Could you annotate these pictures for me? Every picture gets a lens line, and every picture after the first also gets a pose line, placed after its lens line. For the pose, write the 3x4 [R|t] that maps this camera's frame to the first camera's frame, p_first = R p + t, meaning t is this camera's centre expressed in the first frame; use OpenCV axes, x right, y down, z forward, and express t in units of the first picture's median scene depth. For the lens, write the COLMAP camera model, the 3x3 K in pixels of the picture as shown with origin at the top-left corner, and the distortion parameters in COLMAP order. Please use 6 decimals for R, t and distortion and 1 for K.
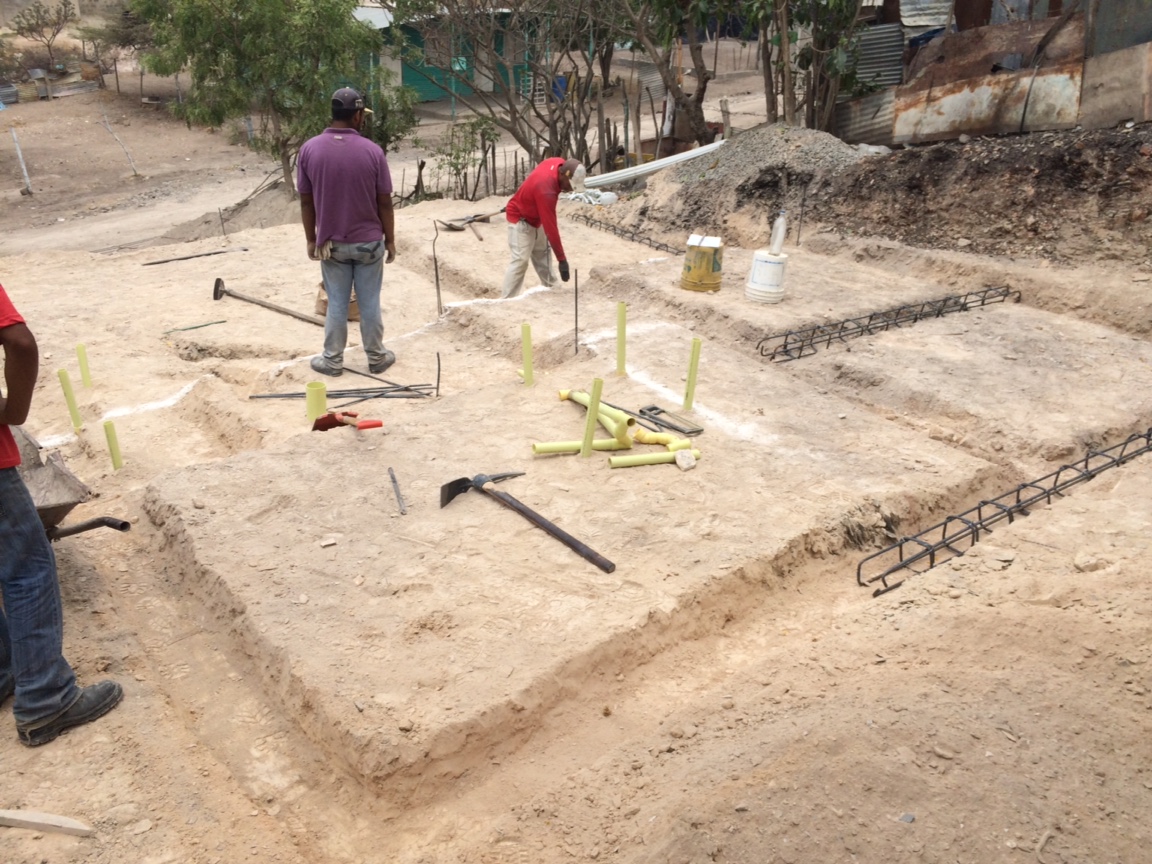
lens RADIAL K [[1126.4, 0, 576.0], [0, 1126.4, 432.0], [0, 0, 1]] dist [0.002487, -0.085899]
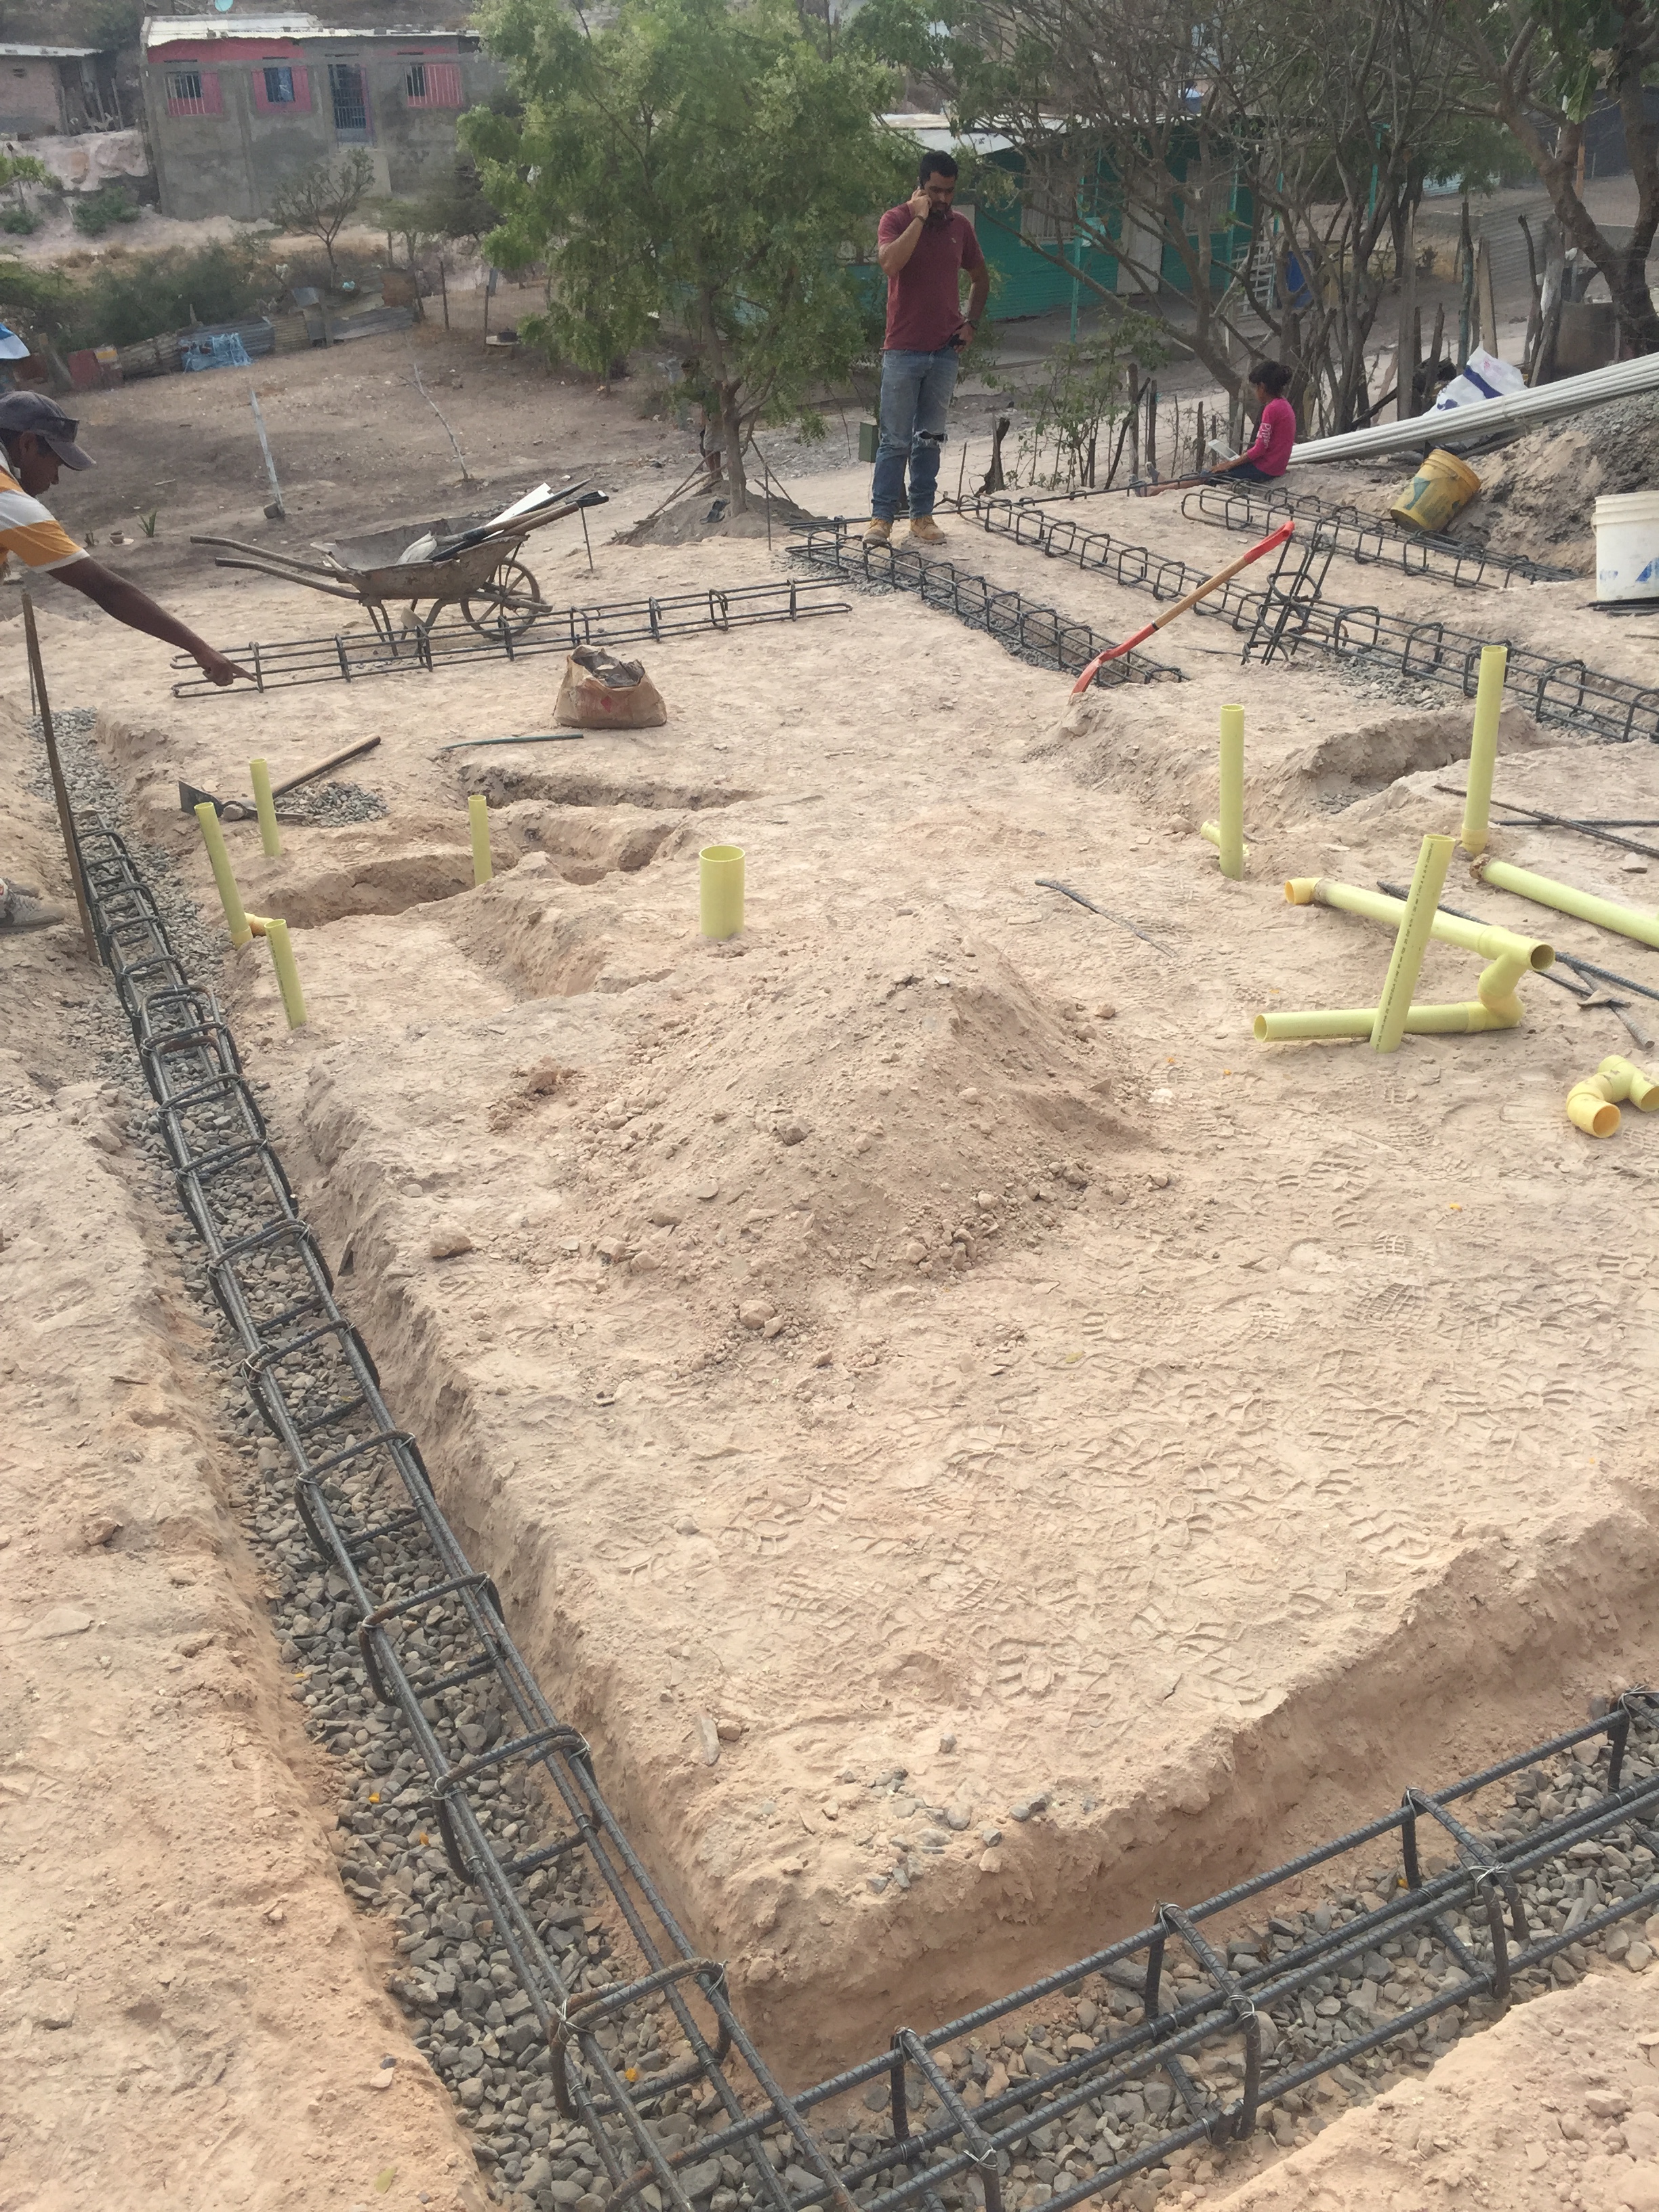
lens RADIAL K [[1872.8, 0, 829.5], [0, 1872.8, 1106.0], [0, 0, 1]] dist [0.057159, 0.000339]
pose [[0.975096, 0.055210, -0.214803, -0.019018], [-0.042707, 0.997136, 0.062423, 0.004536], [0.217634, -0.051695, 0.974660, 0.179534]]
